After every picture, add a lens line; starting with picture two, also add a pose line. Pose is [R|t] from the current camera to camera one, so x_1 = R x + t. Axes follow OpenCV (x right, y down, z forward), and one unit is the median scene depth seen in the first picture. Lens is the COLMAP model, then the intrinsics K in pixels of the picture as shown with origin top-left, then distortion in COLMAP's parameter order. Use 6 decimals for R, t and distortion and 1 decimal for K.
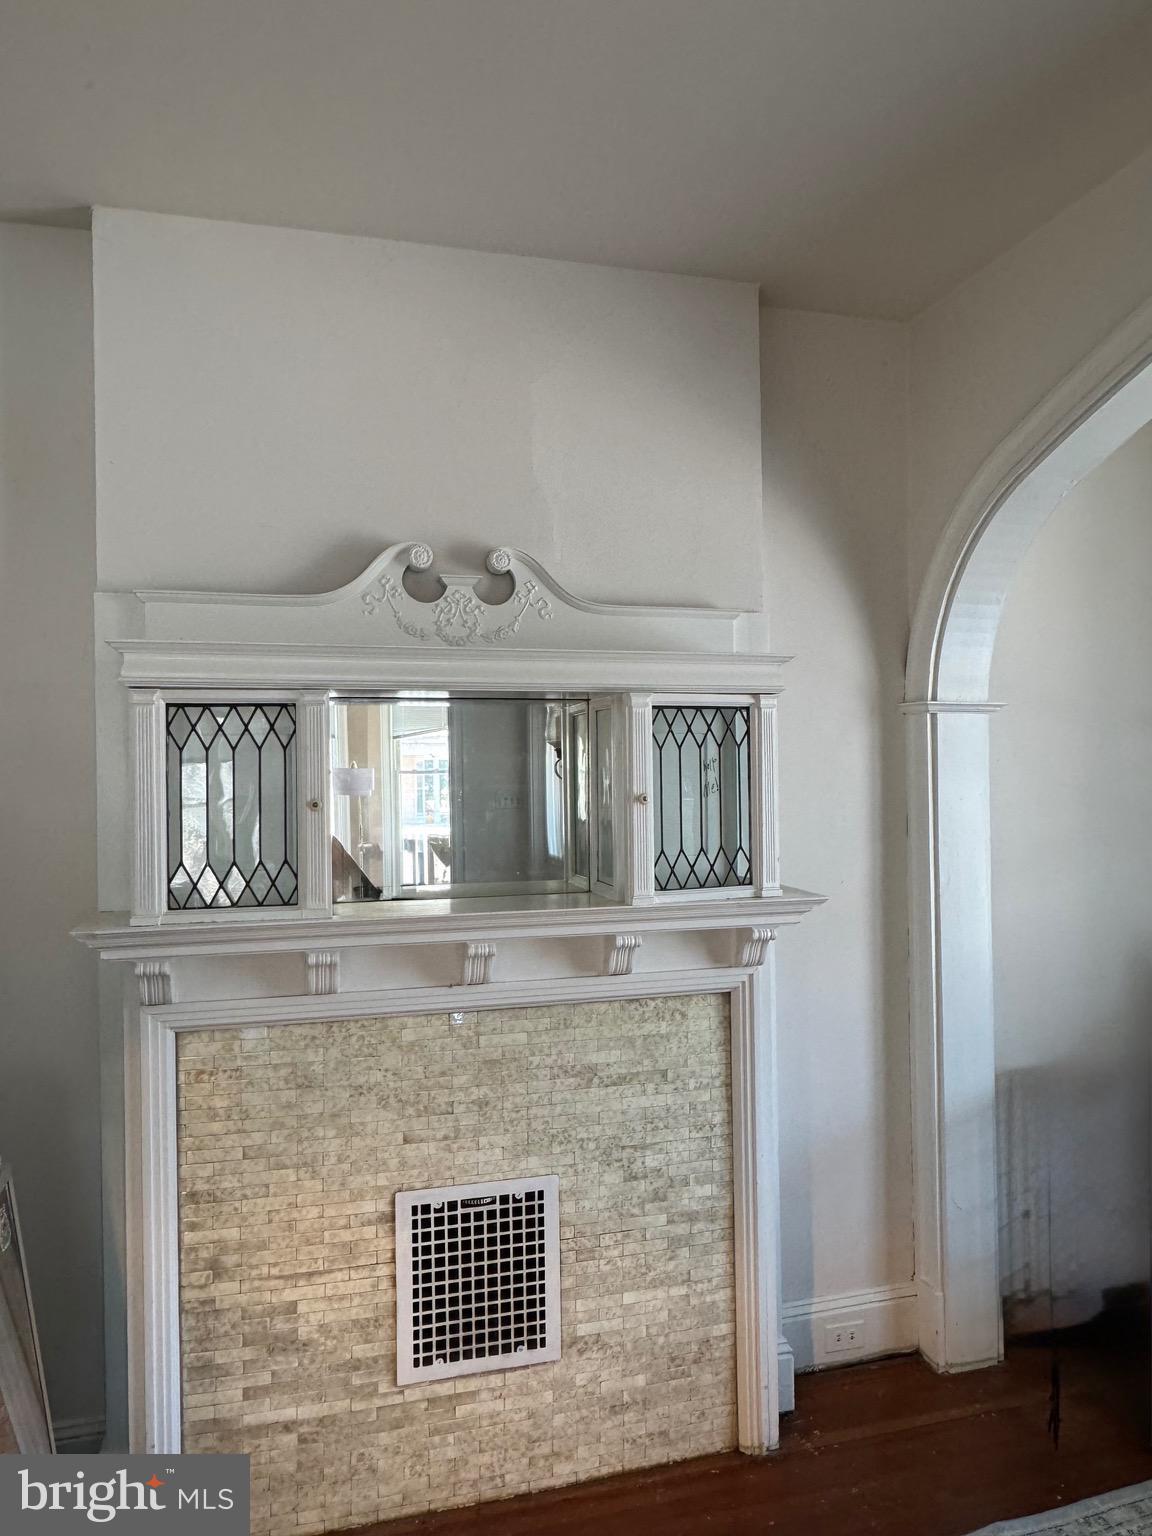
lens RADIAL K [[1020.7, 0, 579.6], [0, 1020.7, 765.3], [0, 0, 1]] dist [-0.007879, 0.008161]
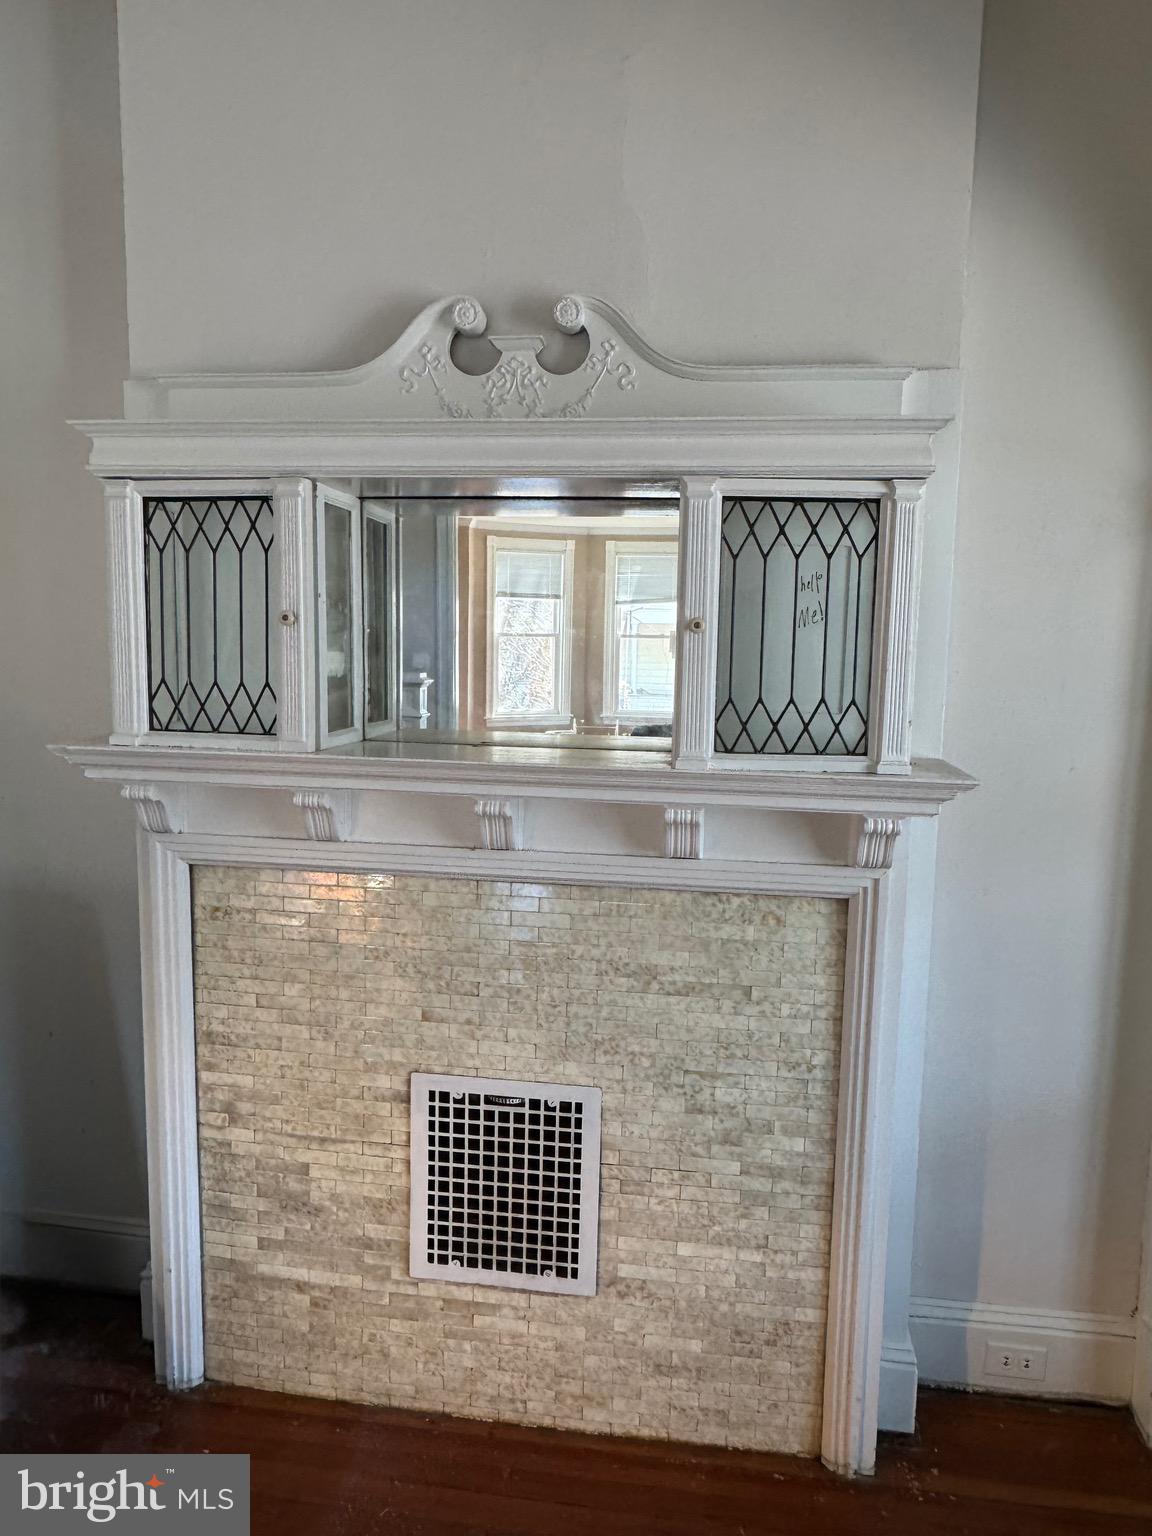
lens RADIAL K [[1020.7, 0, 573.0], [0, 1020.7, 765.0], [0, 0, 1]] dist [-0.007879, 0.008161]
pose [[0.920885, 0.078376, -0.381875, 0.253049], [-0.029619, 0.990817, 0.131929, 0.035916], [0.388708, -0.110180, 0.914749, 0.270353]]
